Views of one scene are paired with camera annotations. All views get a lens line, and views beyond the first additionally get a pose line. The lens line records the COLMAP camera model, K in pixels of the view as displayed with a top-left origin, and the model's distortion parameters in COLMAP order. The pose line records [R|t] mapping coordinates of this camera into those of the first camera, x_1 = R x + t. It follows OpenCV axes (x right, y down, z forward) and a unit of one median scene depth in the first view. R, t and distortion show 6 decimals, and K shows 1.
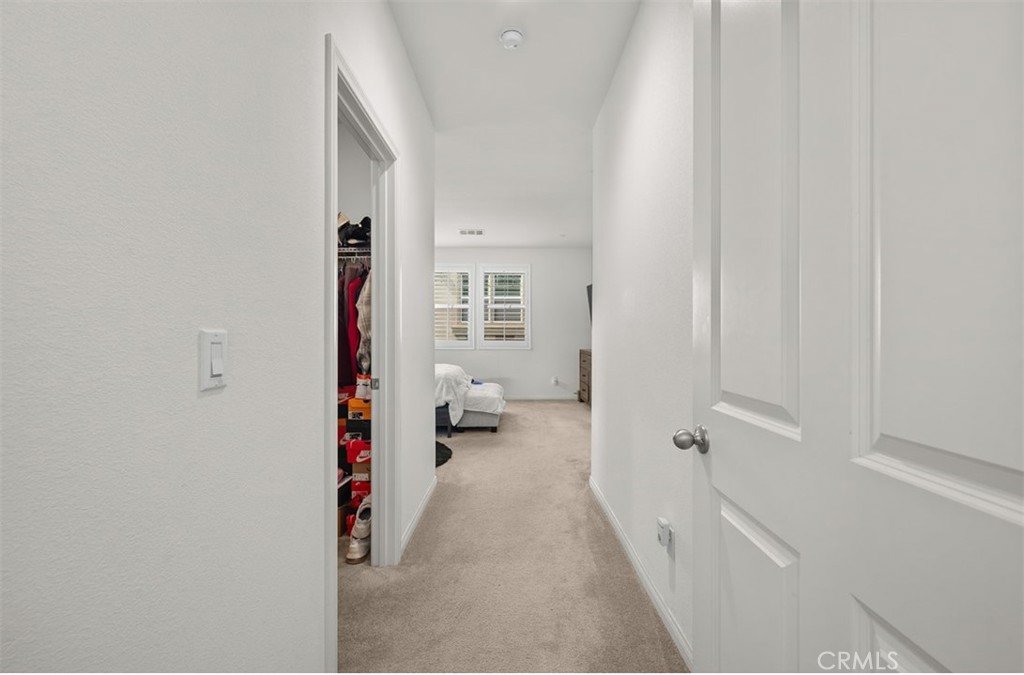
lens RADIAL K [[418.1, 0, 510.7], [0, 418.1, 339.1], [0, 0, 1]] dist [-0.002499, 0.000054]
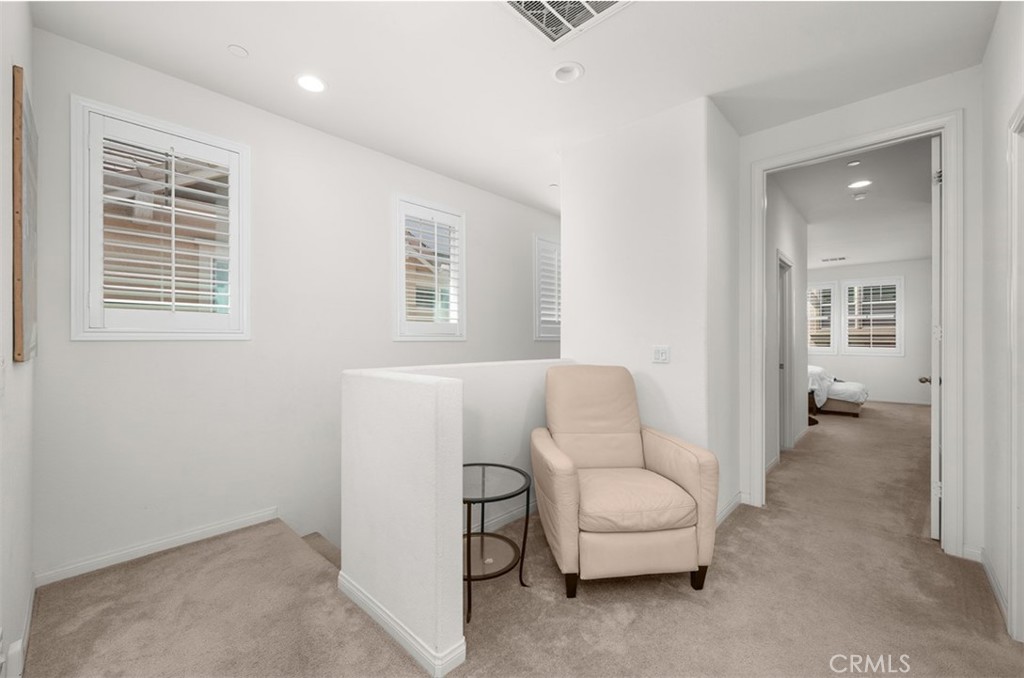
lens RADIAL K [[418.1, 0, 511.4], [0, 418.1, 343.1], [0, 0, 1]] dist [-0.002499, 0.000054]
pose [[0.731017, -0.000816, -0.682358, 0.044837], [-0.001937, 0.999993, -0.003271, -0.001507], [0.682356, 0.003713, 0.731010, -0.489000]]
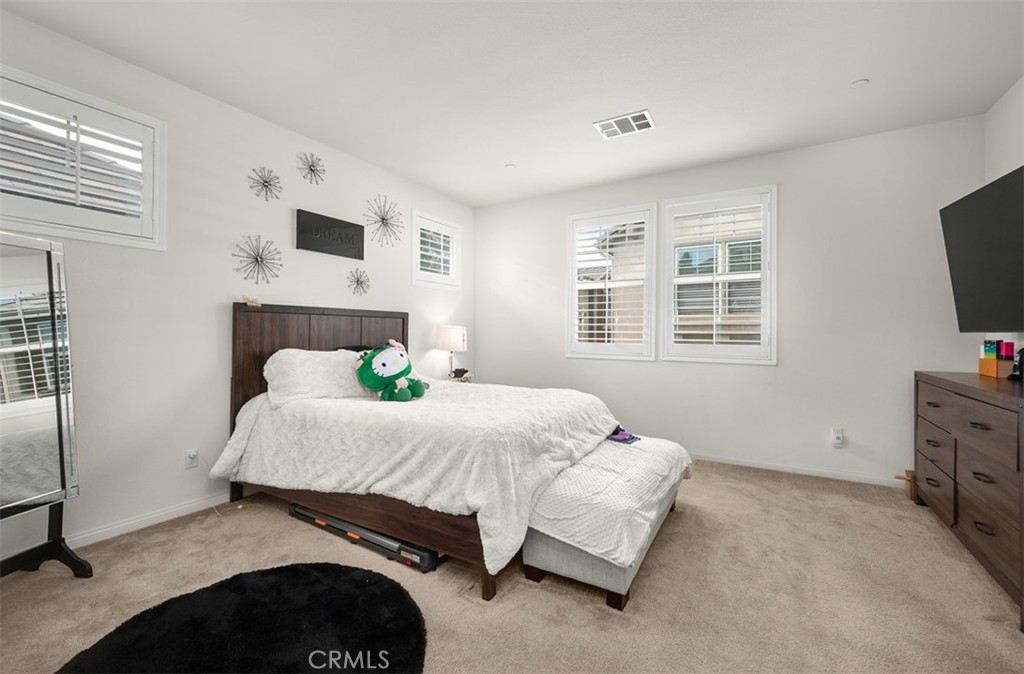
lens RADIAL K [[418.1, 0, 522.9], [0, 418.1, 333.8], [0, 0, 1]] dist [-0.002499, 0.000054]
pose [[0.850102, 0.003406, -0.526607, 0.056301], [-0.009639, 0.999912, -0.009093, -0.003663], [0.526530, 0.012806, 0.850060, 0.463662]]
